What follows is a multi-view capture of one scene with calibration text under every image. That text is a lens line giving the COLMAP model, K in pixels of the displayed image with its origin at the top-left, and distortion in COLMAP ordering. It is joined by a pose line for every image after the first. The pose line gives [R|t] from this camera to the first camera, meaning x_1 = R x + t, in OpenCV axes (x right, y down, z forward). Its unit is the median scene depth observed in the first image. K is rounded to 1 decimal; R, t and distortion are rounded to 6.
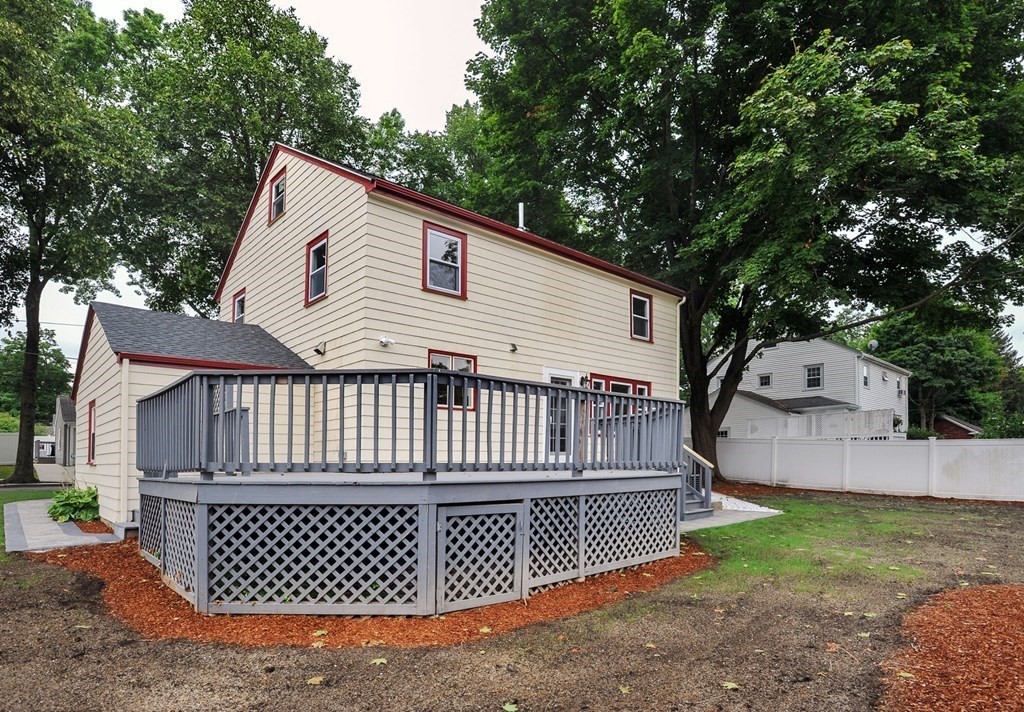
lens RADIAL K [[574.7, 0, 512.0], [0, 574.7, 356.0], [0, 0, 1]] dist [0.002234, 0.000747]
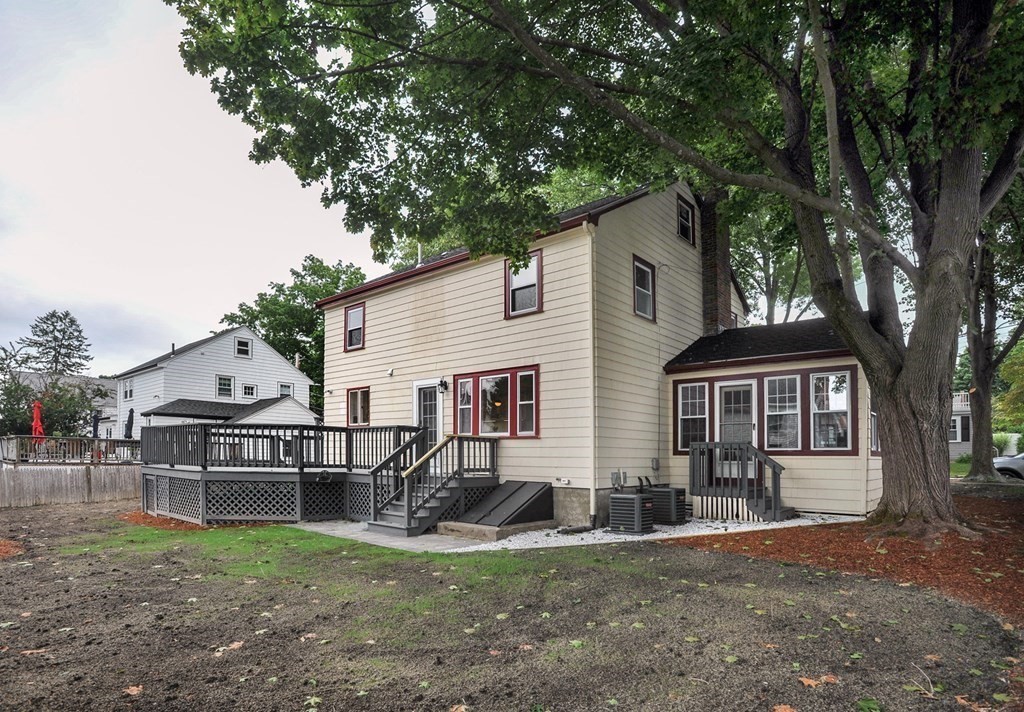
lens RADIAL K [[563.6, 0, 512.0], [0, 563.6, 356.0], [0, 0, 1]] dist [-0.062656, 0.000023]
pose [[0.105090, -0.173338, -0.979239, 1.107108], [0.168898, 0.973497, -0.154196, 0.164997], [0.980015, -0.149187, 0.131581, 0.996260]]
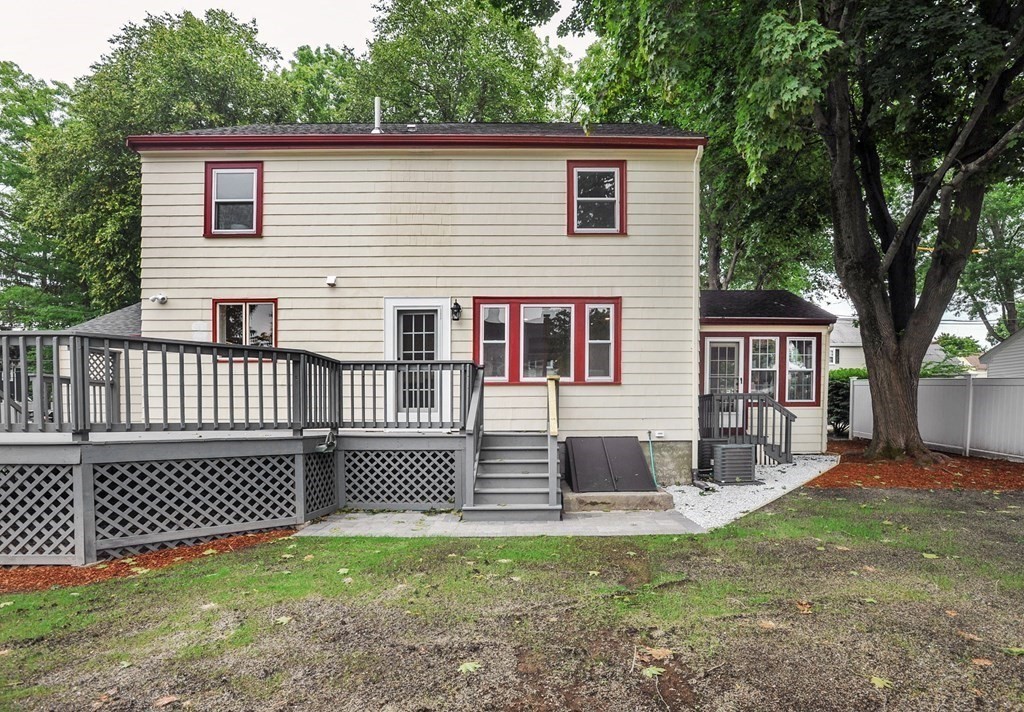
lens RADIAL K [[566.9, 0, 512.0], [0, 566.9, 356.0], [0, 0, 1]] dist [-0.052601, 0.000440]
pose [[0.748786, -0.076604, -0.658370, 0.639167], [0.122945, 0.992114, 0.024393, 0.091939], [0.651309, -0.099208, 0.752299, 0.510409]]
